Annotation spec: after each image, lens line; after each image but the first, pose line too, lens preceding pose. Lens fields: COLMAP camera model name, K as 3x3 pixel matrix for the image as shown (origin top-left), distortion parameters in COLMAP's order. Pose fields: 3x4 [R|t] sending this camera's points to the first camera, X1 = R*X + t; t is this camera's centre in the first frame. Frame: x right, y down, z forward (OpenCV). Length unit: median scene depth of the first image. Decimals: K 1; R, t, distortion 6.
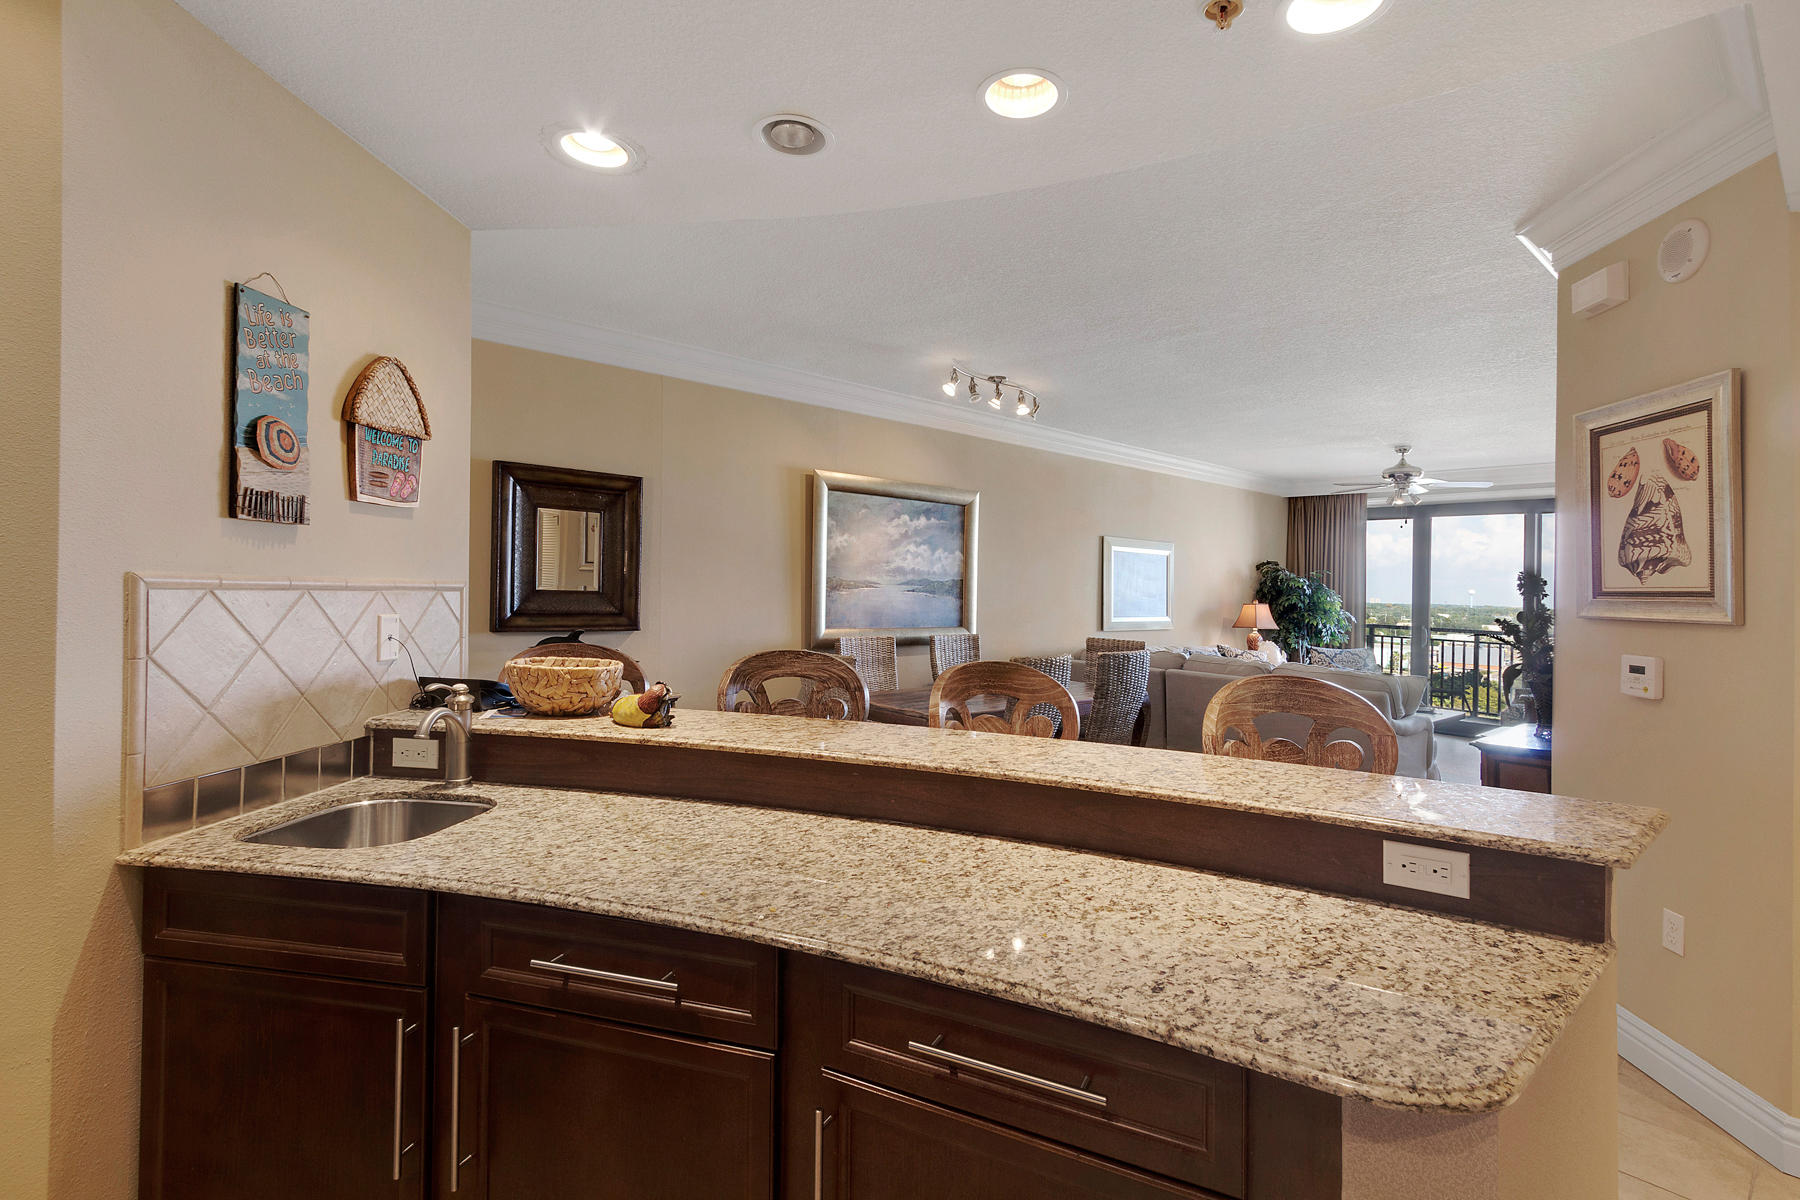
lens RADIAL K [[827.7, 0, 894.0], [0, 827.7, 599.3], [0, 0, 1]] dist [0.013923, -0.007940]
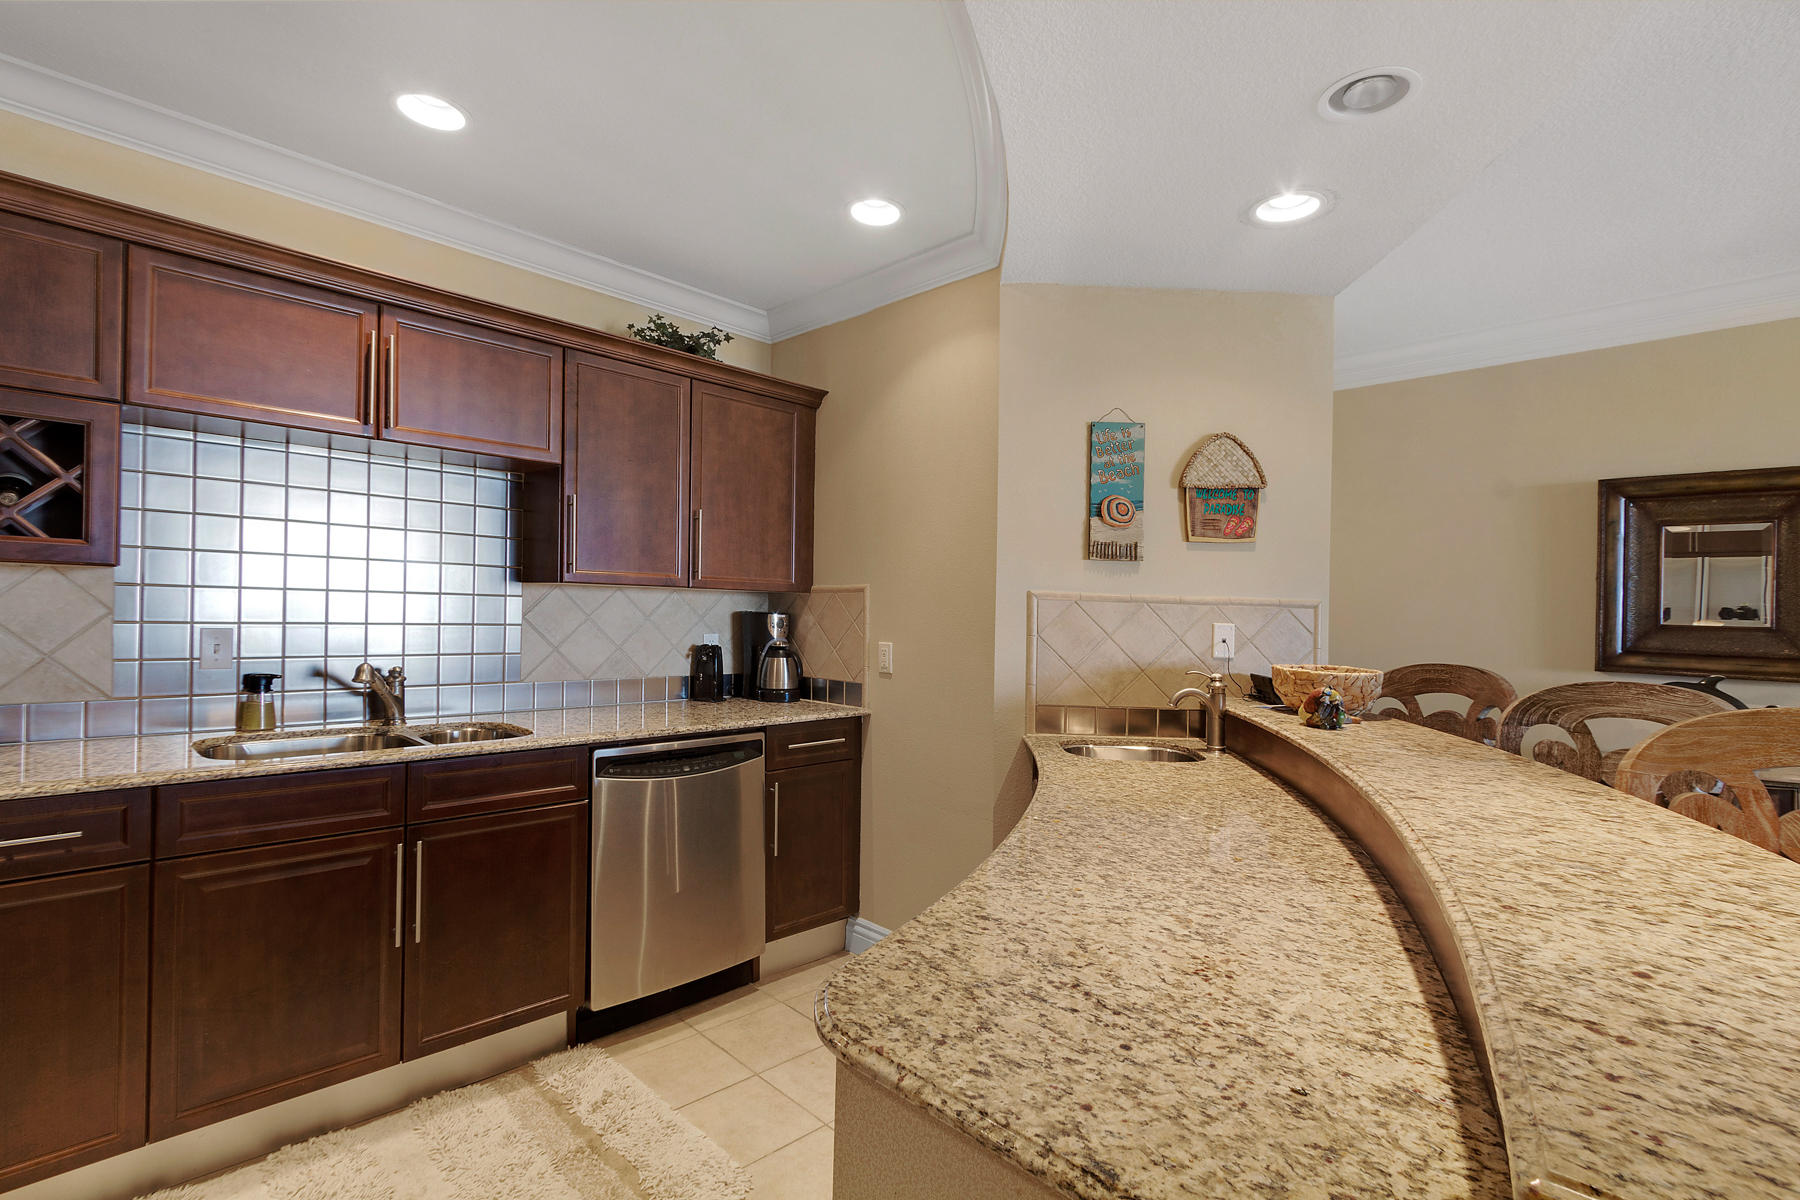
lens RADIAL K [[787.0, 0, 911.2], [0, 787.0, 618.1], [0, 0, 1]] dist [0.019378, -0.006197]
pose [[0.112724, -0.013284, -0.993538, 0.679256], [-0.036524, 0.999179, -0.017503, 0.057060], [0.992955, 0.038261, 0.112146, 0.405773]]
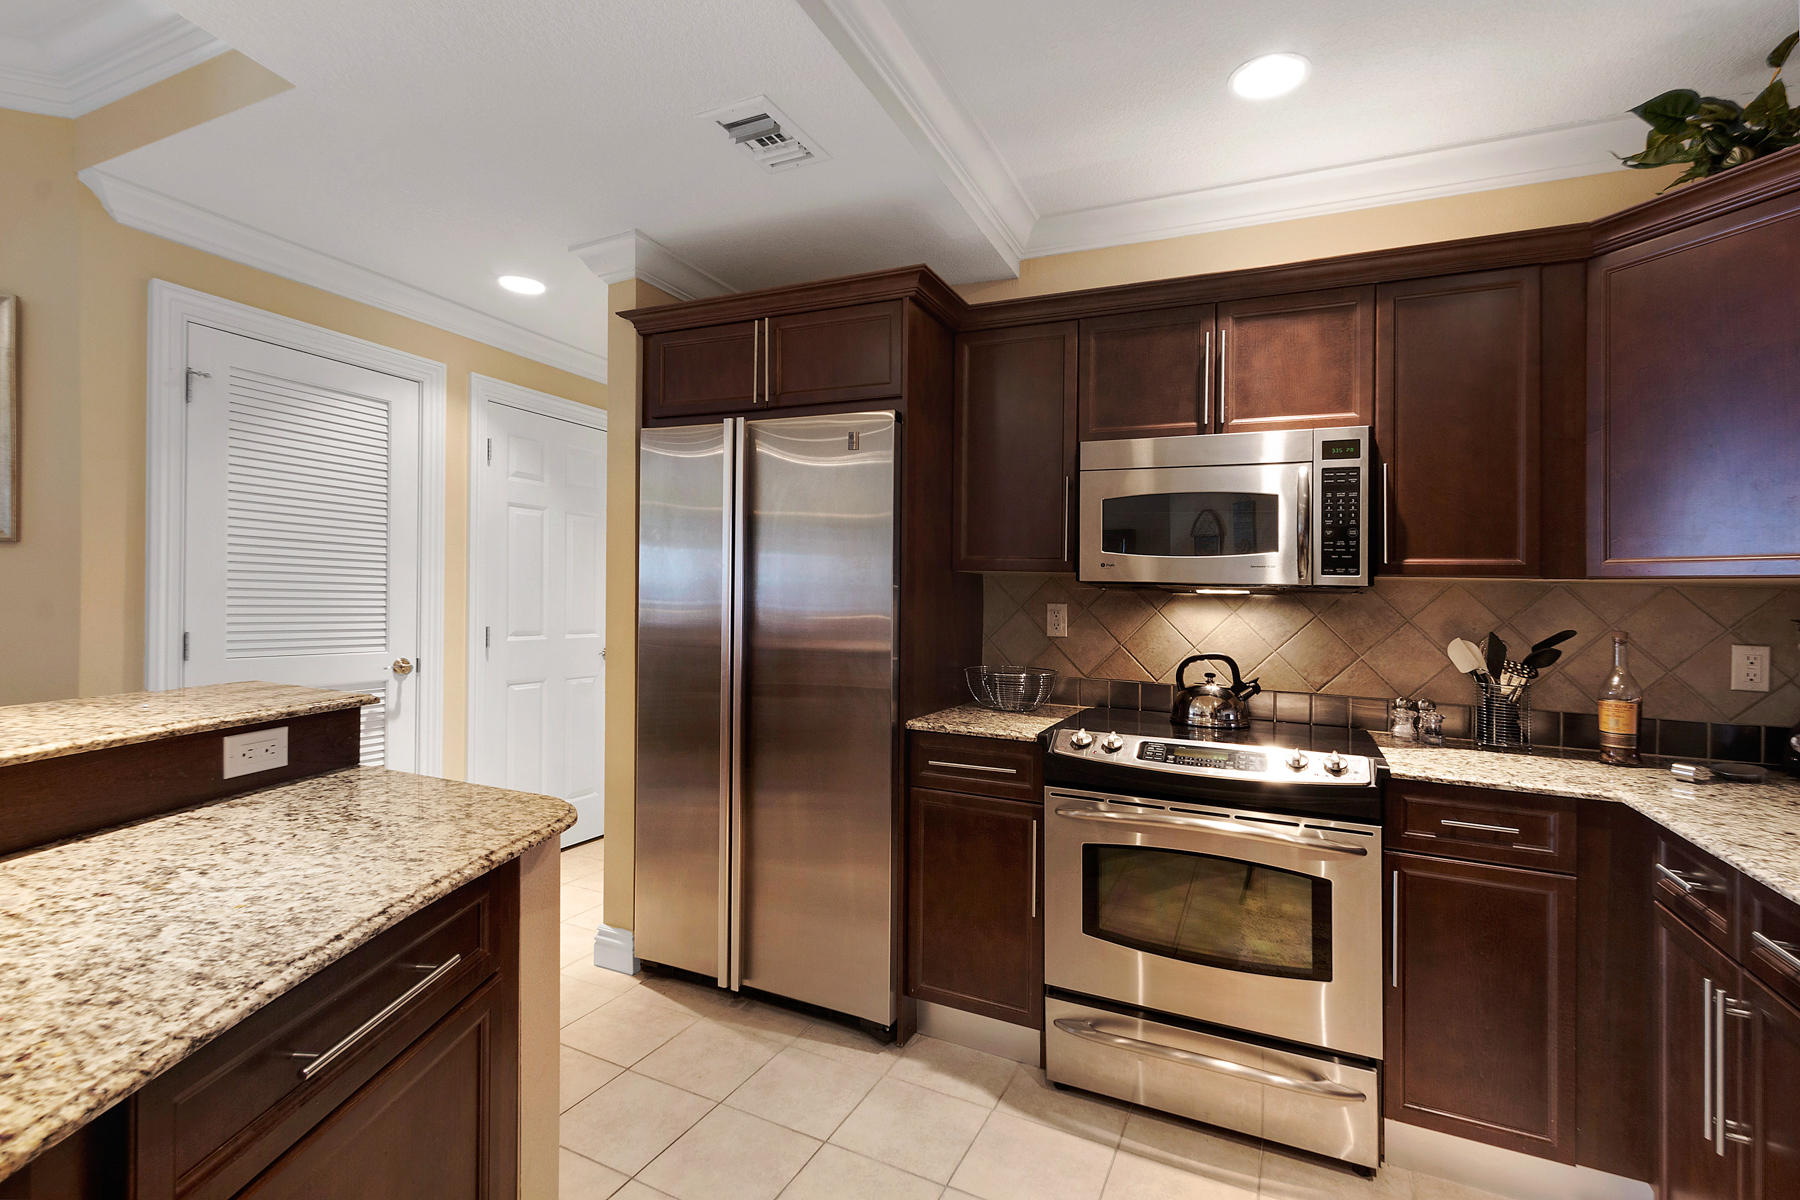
lens RADIAL K [[876.9, 0, 900.0], [0, 876.9, 600.0], [0, 0, 1]] dist [0.001788, -0.000146]
pose [[-0.415410, -0.038815, 0.908806, -0.492837], [-0.027421, 0.999169, 0.030140, 0.044536], [-0.909221, -0.012400, -0.416129, 0.470475]]
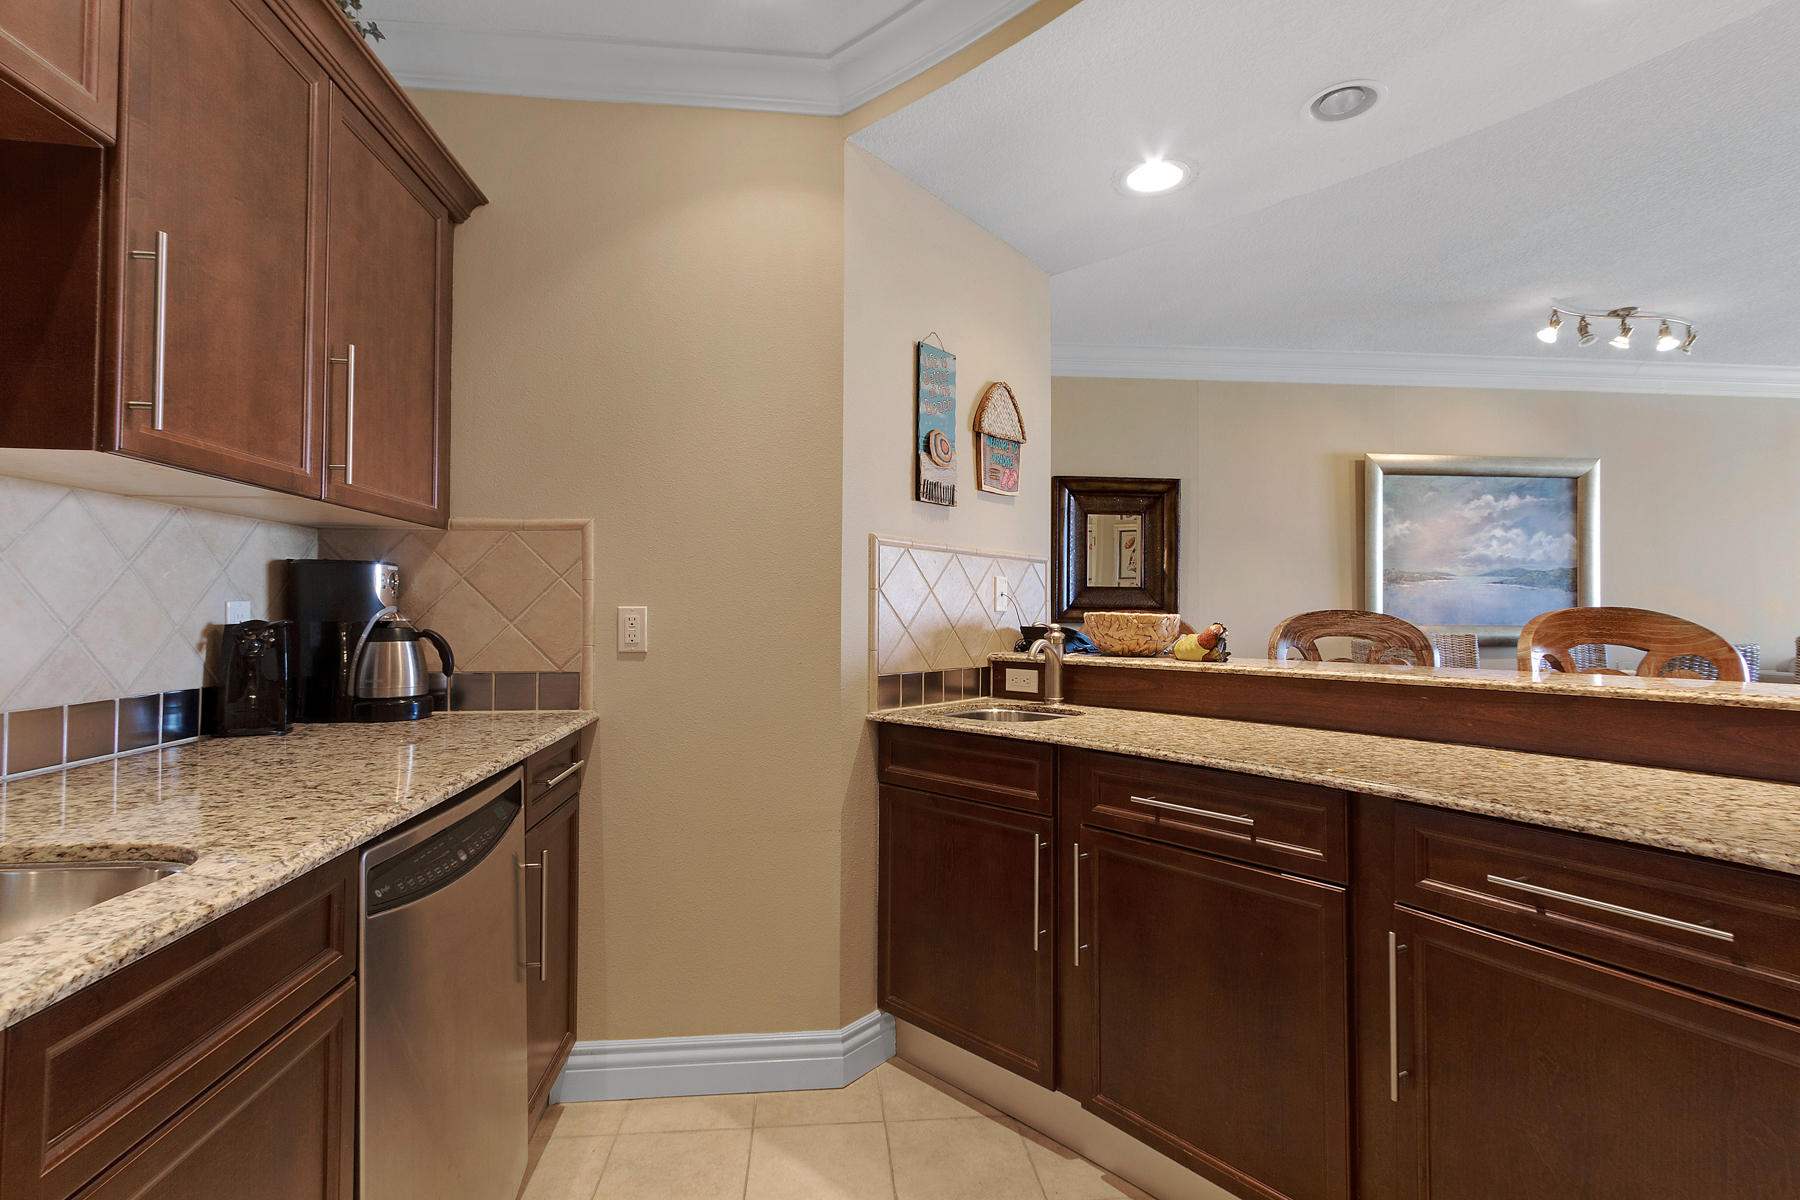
lens RADIAL K [[824.9, 0, 900.7], [0, 824.9, 606.9], [0, 0, 1]] dist [0.017899, -0.007797]
pose [[0.821277, -0.020810, -0.570150, 0.008026], [0.006300, 0.999604, -0.027410, 0.114753], [0.570494, 0.018919, 0.821084, -0.187025]]
